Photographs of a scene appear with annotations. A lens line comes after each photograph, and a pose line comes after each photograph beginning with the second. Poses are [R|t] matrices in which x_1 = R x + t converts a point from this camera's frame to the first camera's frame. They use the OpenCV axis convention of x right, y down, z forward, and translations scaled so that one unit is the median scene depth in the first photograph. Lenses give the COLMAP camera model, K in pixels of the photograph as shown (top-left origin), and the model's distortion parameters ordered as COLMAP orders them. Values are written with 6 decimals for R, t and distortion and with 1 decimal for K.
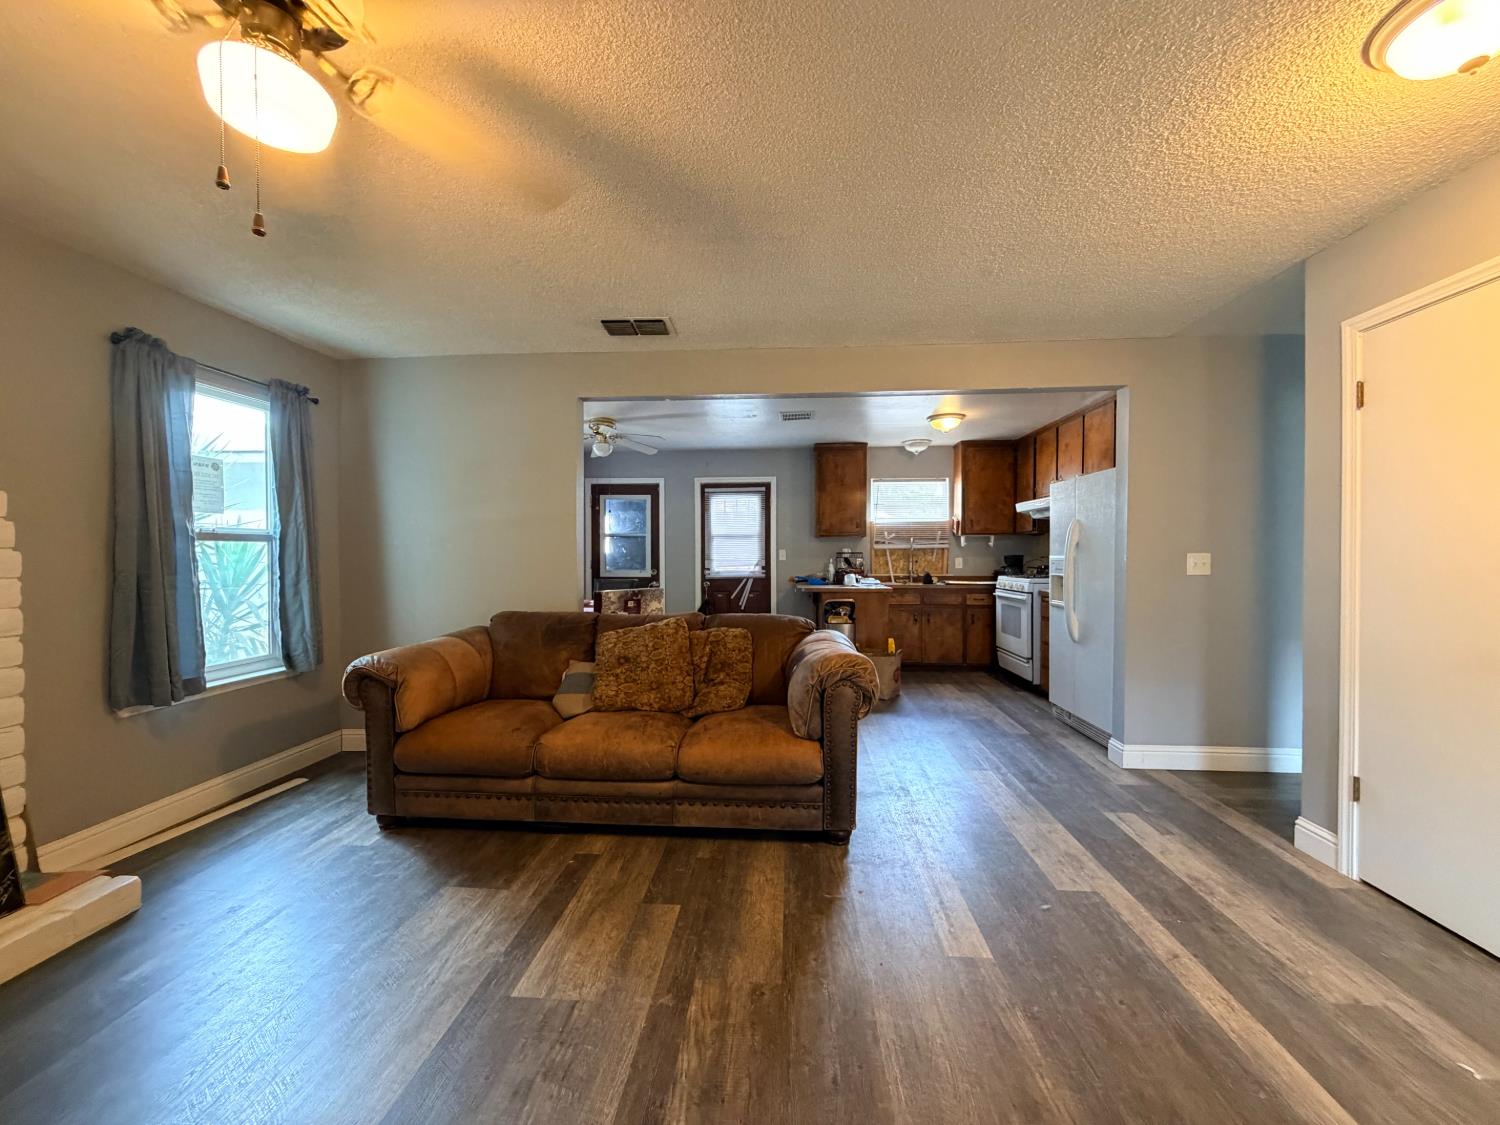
lens RADIAL K [[600.4, 0, 747.2], [0, 600.4, 561.0], [0, 0, 1]] dist [-0.000049, 0.000307]
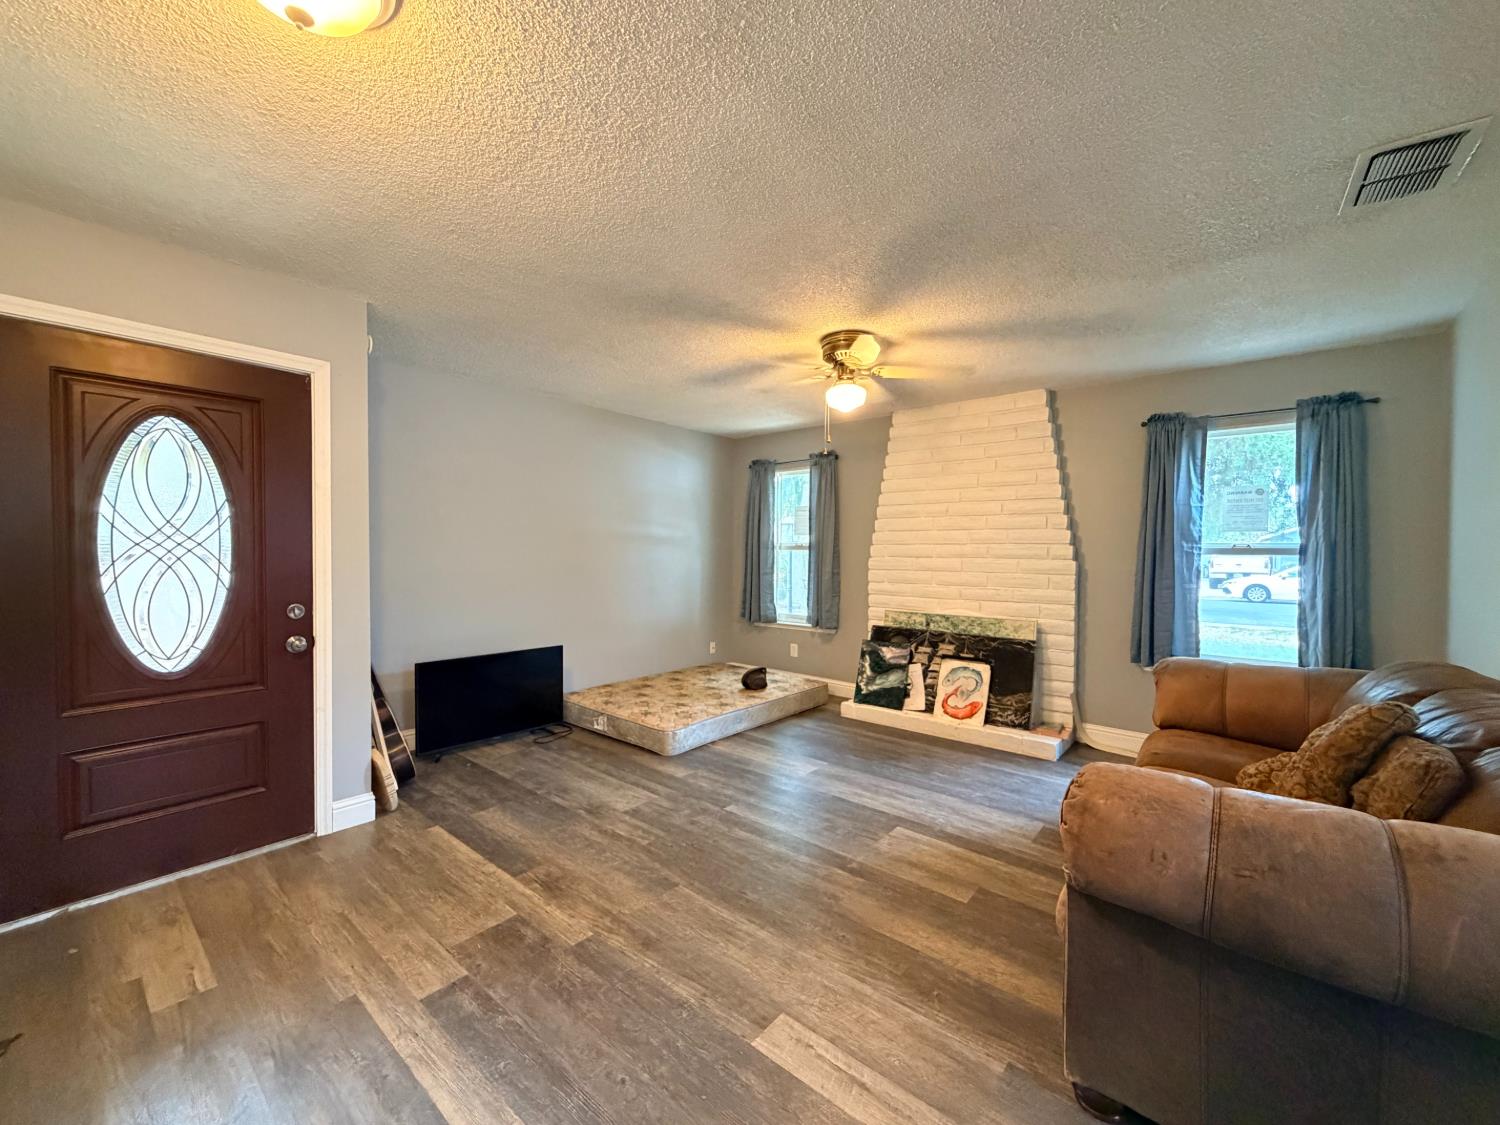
lens RADIAL K [[600.4, 0, 747.2], [0, 600.4, 561.0], [0, 0, 1]] dist [-0.000049, 0.000307]
pose [[-0.588510, 0.010120, -0.808426, 4.352974], [-0.022296, 0.999338, 0.028741, -0.213317], [0.808182, 0.034939, -0.587895, 5.842431]]
